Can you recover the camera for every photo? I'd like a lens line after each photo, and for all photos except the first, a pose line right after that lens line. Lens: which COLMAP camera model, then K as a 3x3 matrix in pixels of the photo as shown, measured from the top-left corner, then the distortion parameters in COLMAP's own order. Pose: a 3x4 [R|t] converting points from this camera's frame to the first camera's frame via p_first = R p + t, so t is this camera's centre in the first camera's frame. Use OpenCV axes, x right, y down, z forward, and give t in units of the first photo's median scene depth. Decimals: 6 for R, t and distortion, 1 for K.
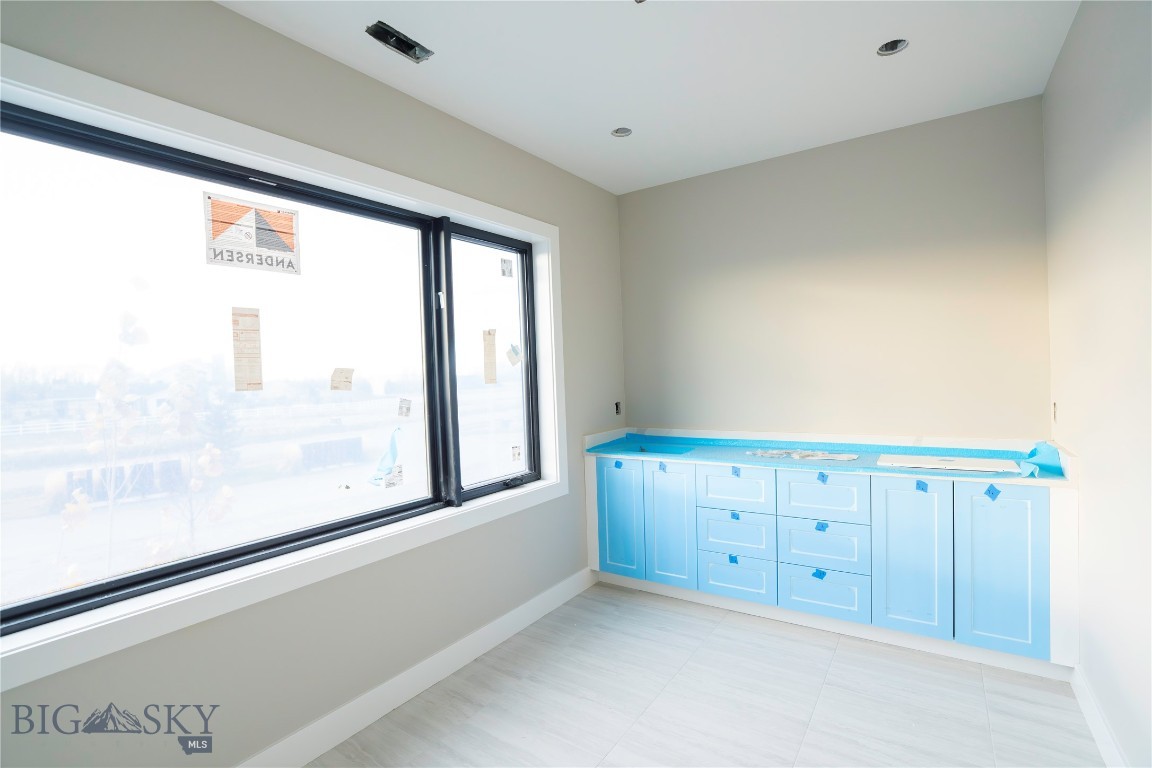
lens RADIAL K [[546.8, 0, 570.8], [0, 546.8, 379.3], [0, 0, 1]] dist [-0.026594, 0.008497]
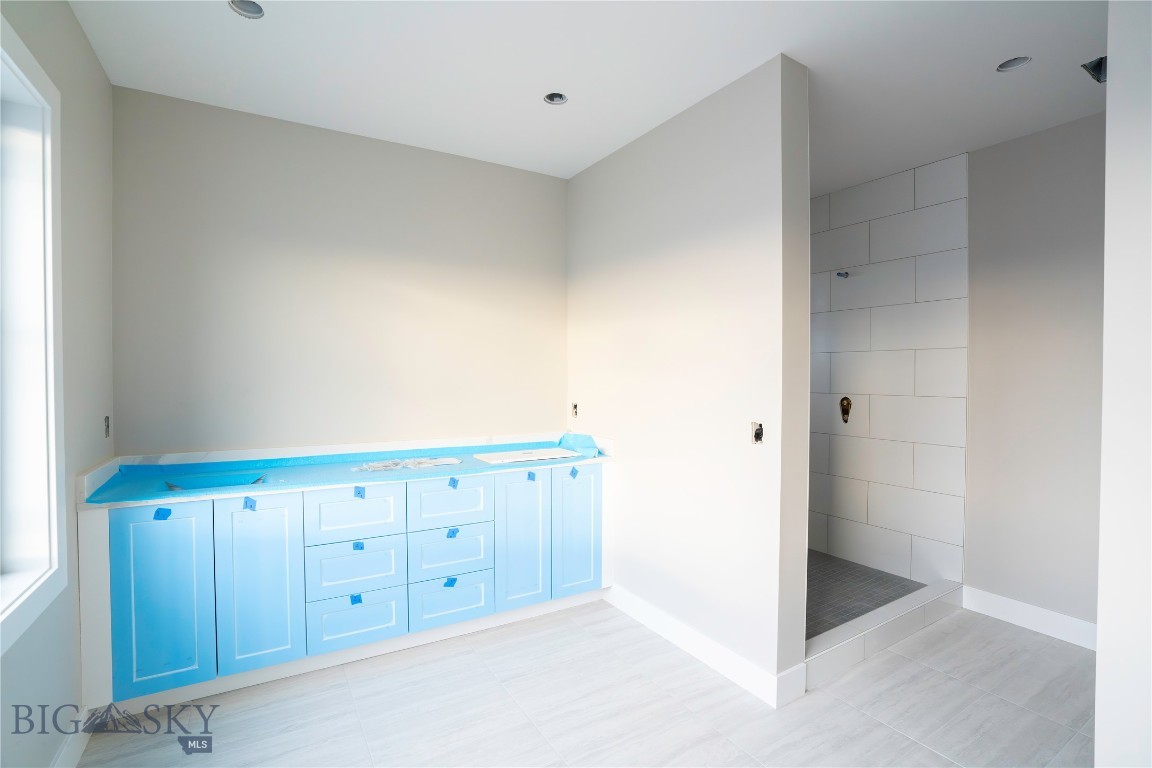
lens RADIAL K [[546.8, 0, 579.7], [0, 546.8, 384.8], [0, 0, 1]] dist [-0.026594, 0.008497]
pose [[0.408100, 0.021222, 0.912691, -0.340997], [-0.007497, 0.999774, -0.019895, 0.020097], [-0.912907, 0.001276, 0.408167, 0.372902]]
